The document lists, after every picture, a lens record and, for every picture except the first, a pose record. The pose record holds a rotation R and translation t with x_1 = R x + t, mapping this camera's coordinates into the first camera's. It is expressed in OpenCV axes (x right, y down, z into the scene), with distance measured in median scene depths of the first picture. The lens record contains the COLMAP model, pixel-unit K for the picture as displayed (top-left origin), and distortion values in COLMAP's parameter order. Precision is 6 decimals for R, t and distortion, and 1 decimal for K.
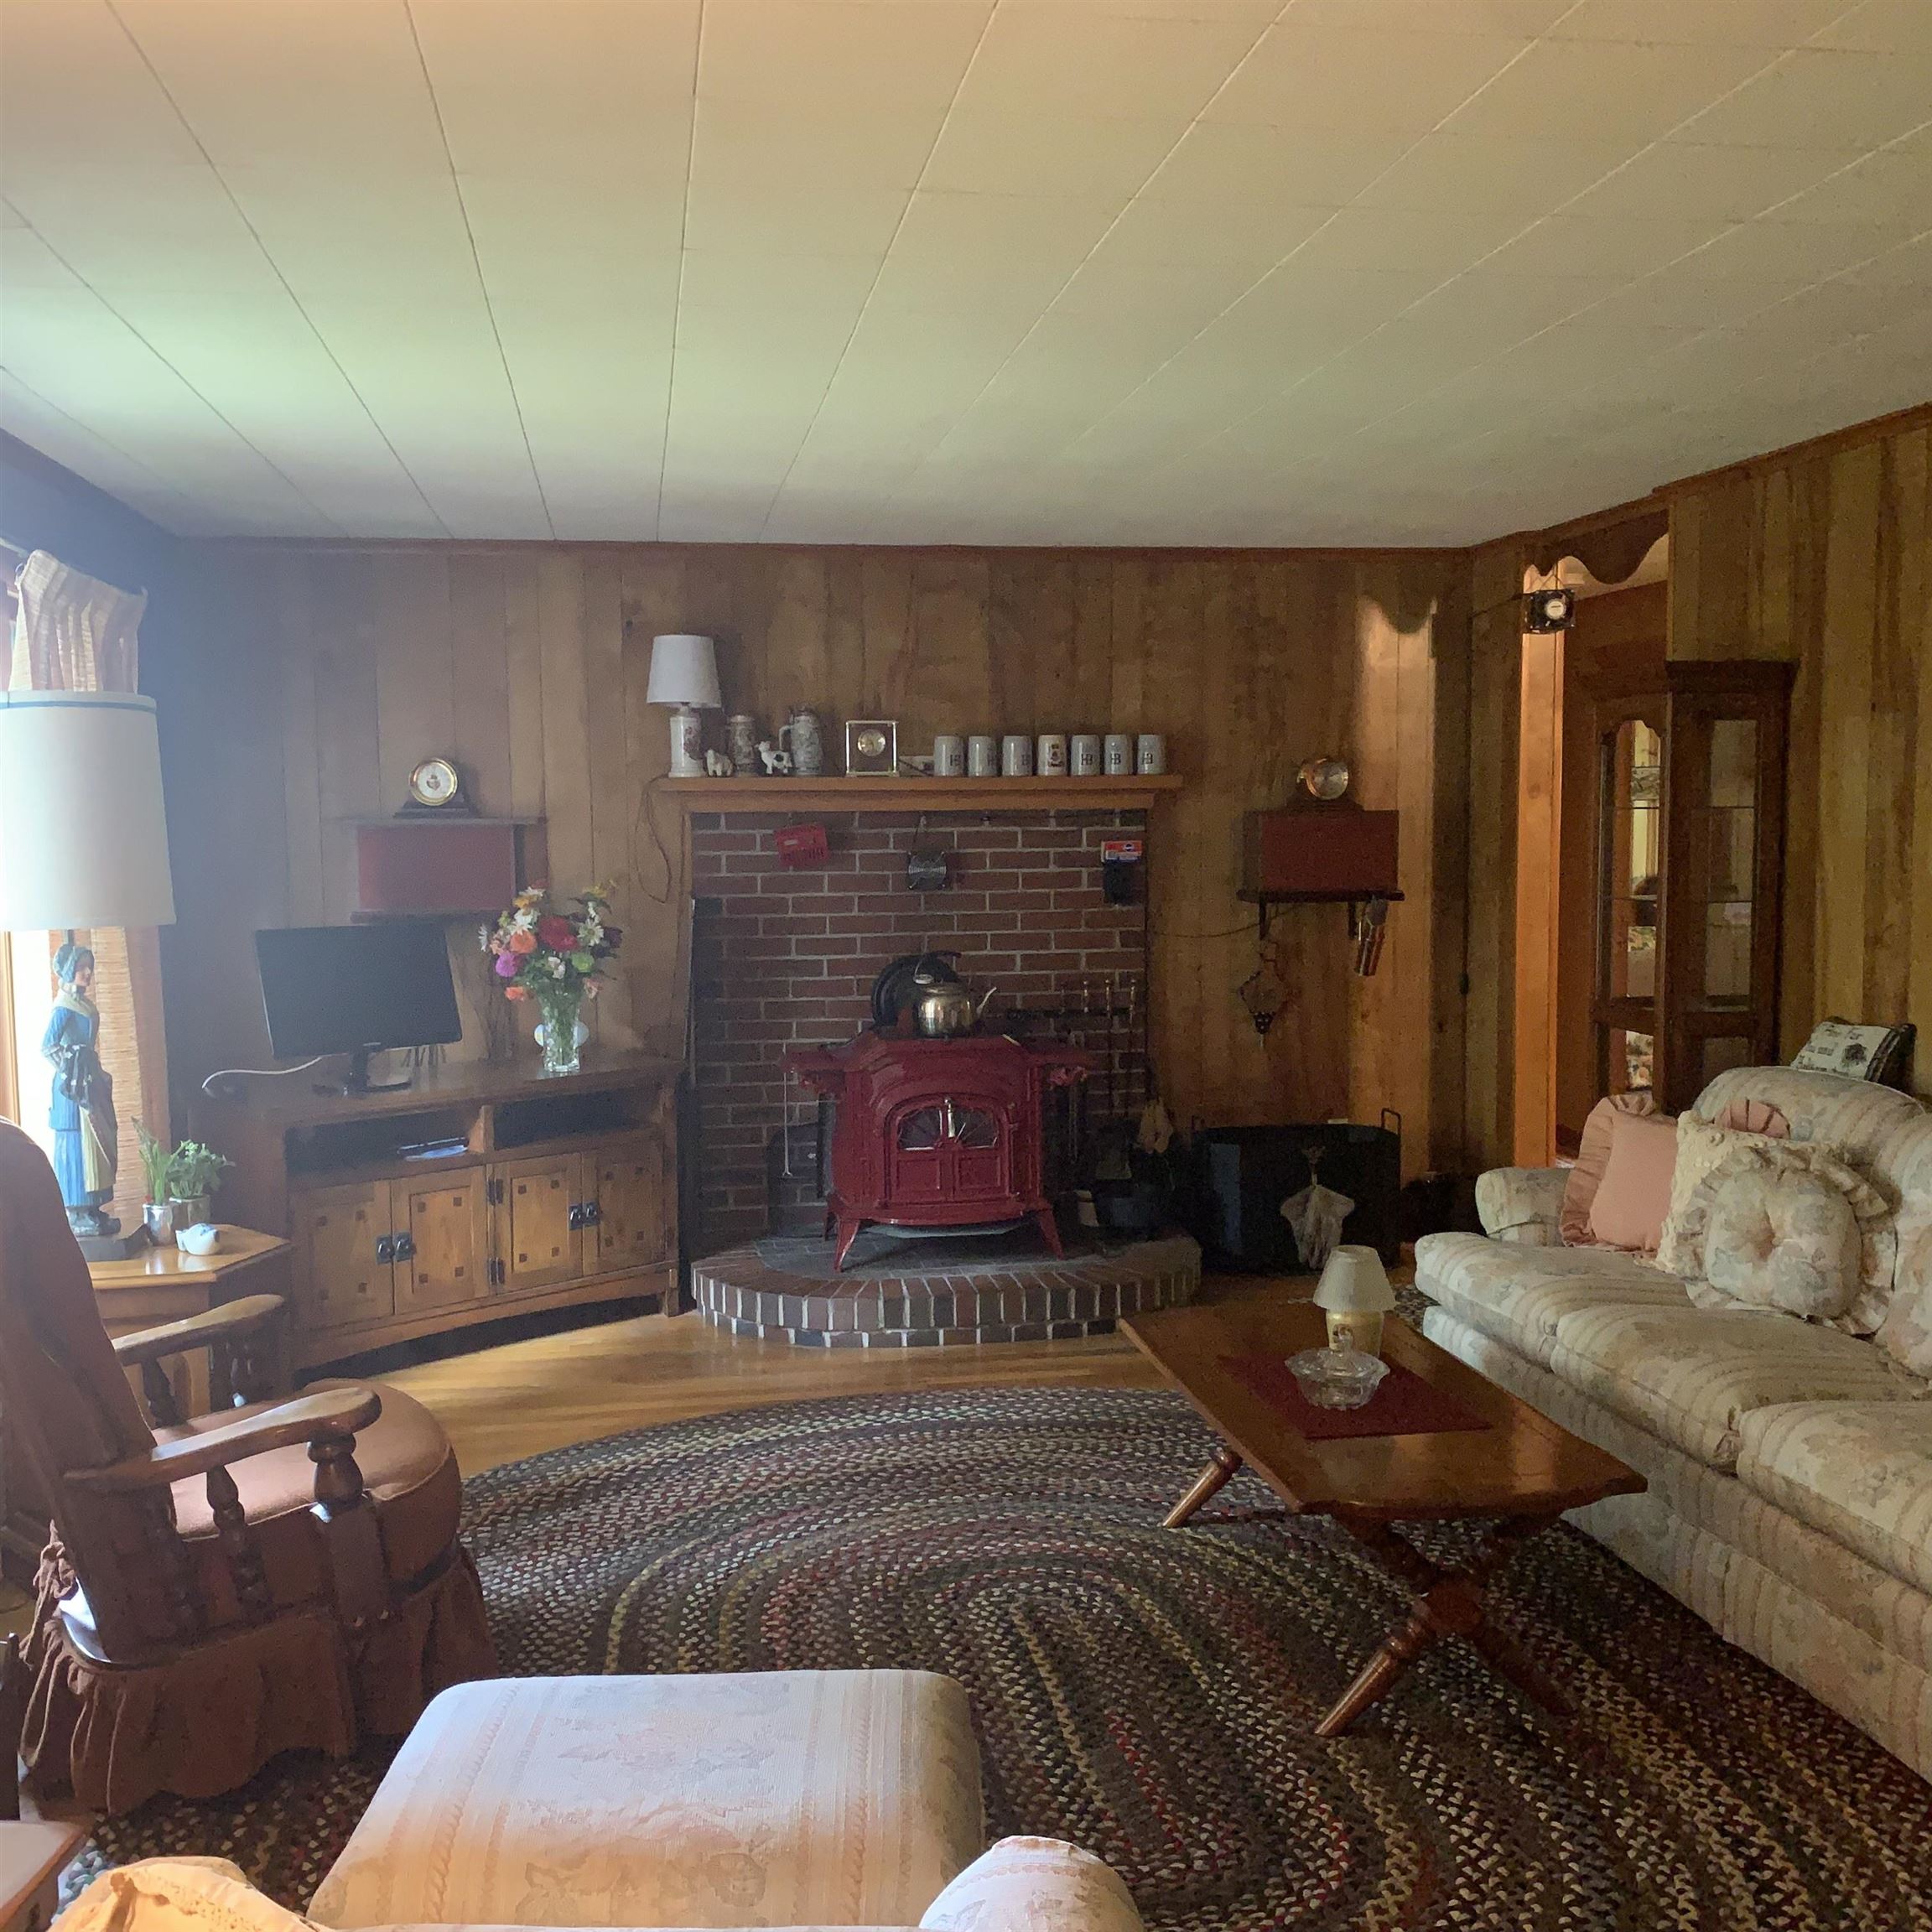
lens RADIAL K [[1973.1, 0, 960.4], [0, 1973.1, 991.6], [0, 0, 1]] dist [0.141253, -0.368977]
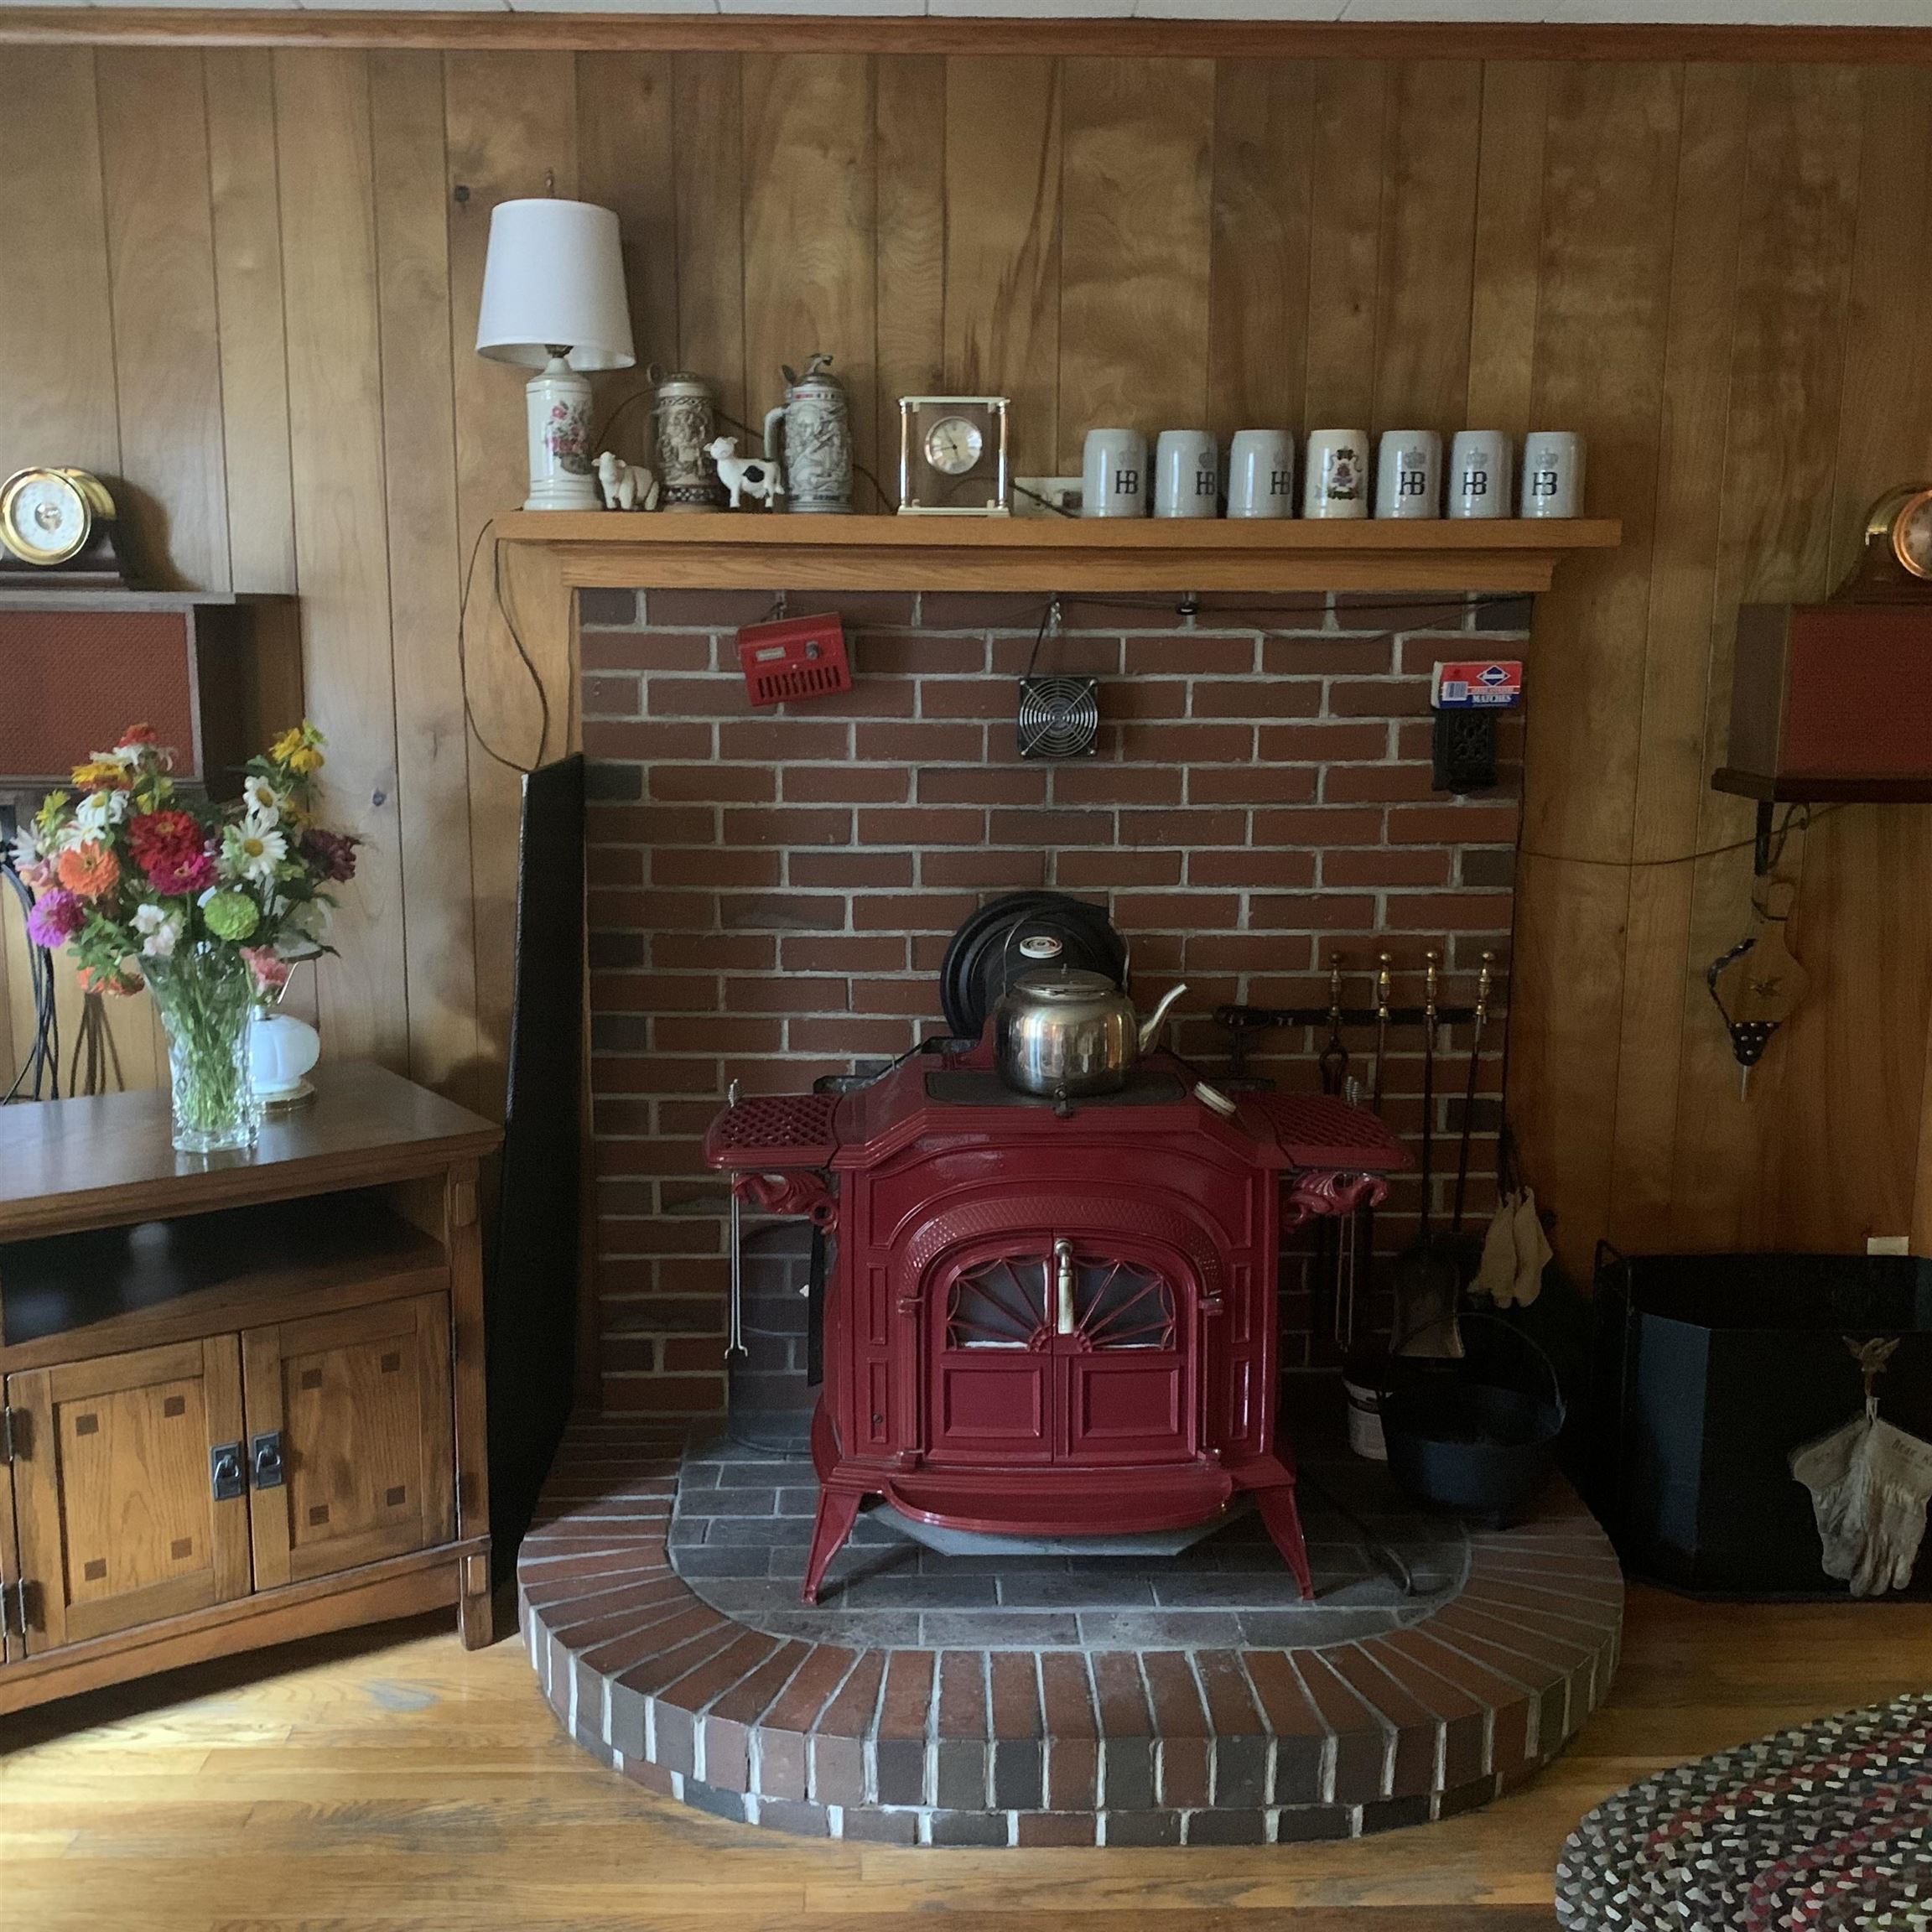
lens RADIAL K [[1973.1, 0, 960.4], [0, 1973.1, 991.6], [0, 0, 1]] dist [0.141253, -0.368977]
pose [[0.990696, 0.038793, -0.130448, 0.024740], [-0.027780, 0.995976, 0.085208, -0.035667], [0.133228, -0.080791, 0.987787, 0.517409]]
